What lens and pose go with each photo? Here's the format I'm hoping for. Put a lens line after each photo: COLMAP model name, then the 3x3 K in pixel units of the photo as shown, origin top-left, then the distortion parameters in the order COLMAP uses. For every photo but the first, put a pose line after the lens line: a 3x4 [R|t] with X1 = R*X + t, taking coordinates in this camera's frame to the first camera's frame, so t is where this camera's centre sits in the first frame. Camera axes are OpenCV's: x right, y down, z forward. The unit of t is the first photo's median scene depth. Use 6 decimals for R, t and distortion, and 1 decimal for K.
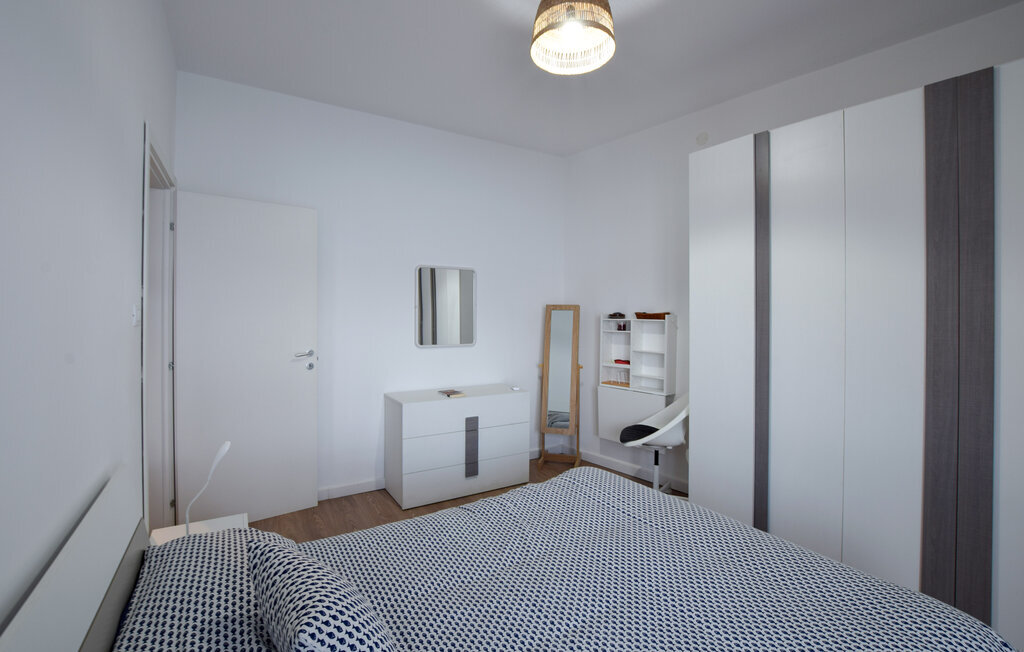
lens RADIAL K [[453.3, 0, 510.5], [0, 453.3, 312.1], [0, 0, 1]] dist [-0.035378, 0.006702]
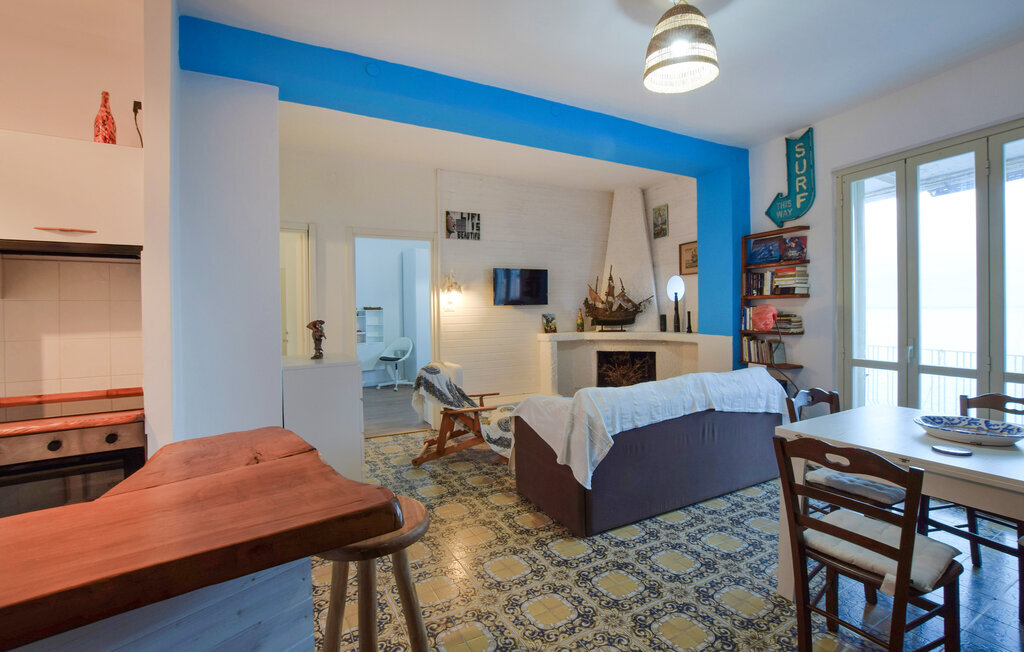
lens RADIAL K [[464.3, 0, 517.1], [0, 464.3, 312.3], [0, 0, 1]] dist [-0.027538, 0.000224]
pose [[0.165430, -0.008877, 0.986182, -1.770060], [0.012194, 0.999901, 0.006955, 0.018943], [-0.986146, 0.010874, 0.165522, -0.060160]]
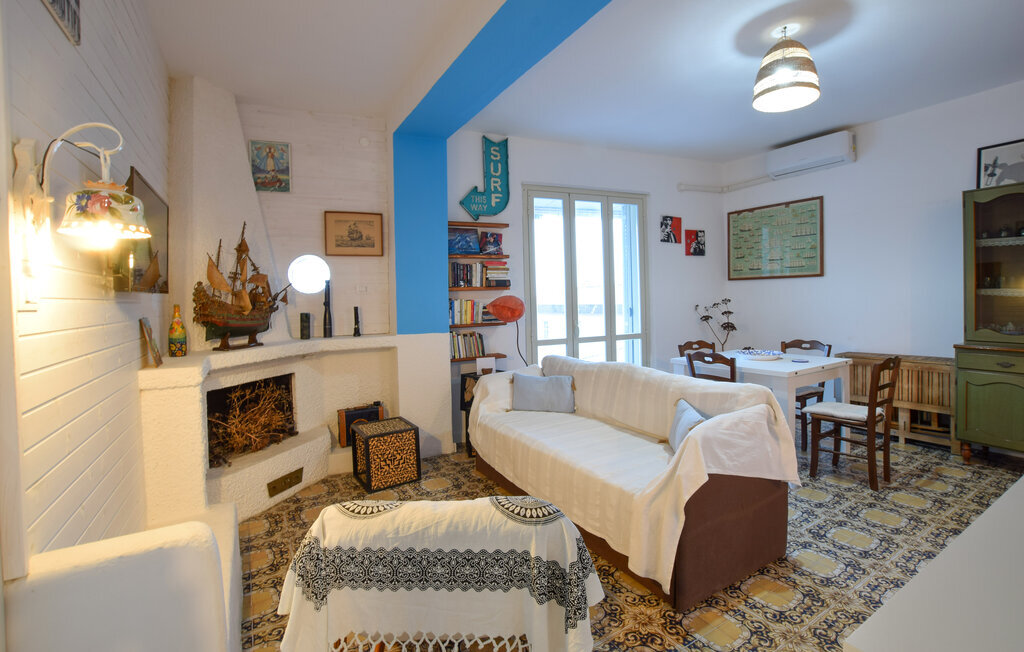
lens RADIAL K [[450.9, 0, 515.2], [0, 450.9, 308.2], [0, 0, 1]] dist [-0.034980, 0.007654]
pose [[-0.991056, 0.019402, 0.132031, -0.742091], [0.022473, 0.999510, 0.021808, 0.021751], [-0.131543, 0.024580, -0.991006, 0.616932]]
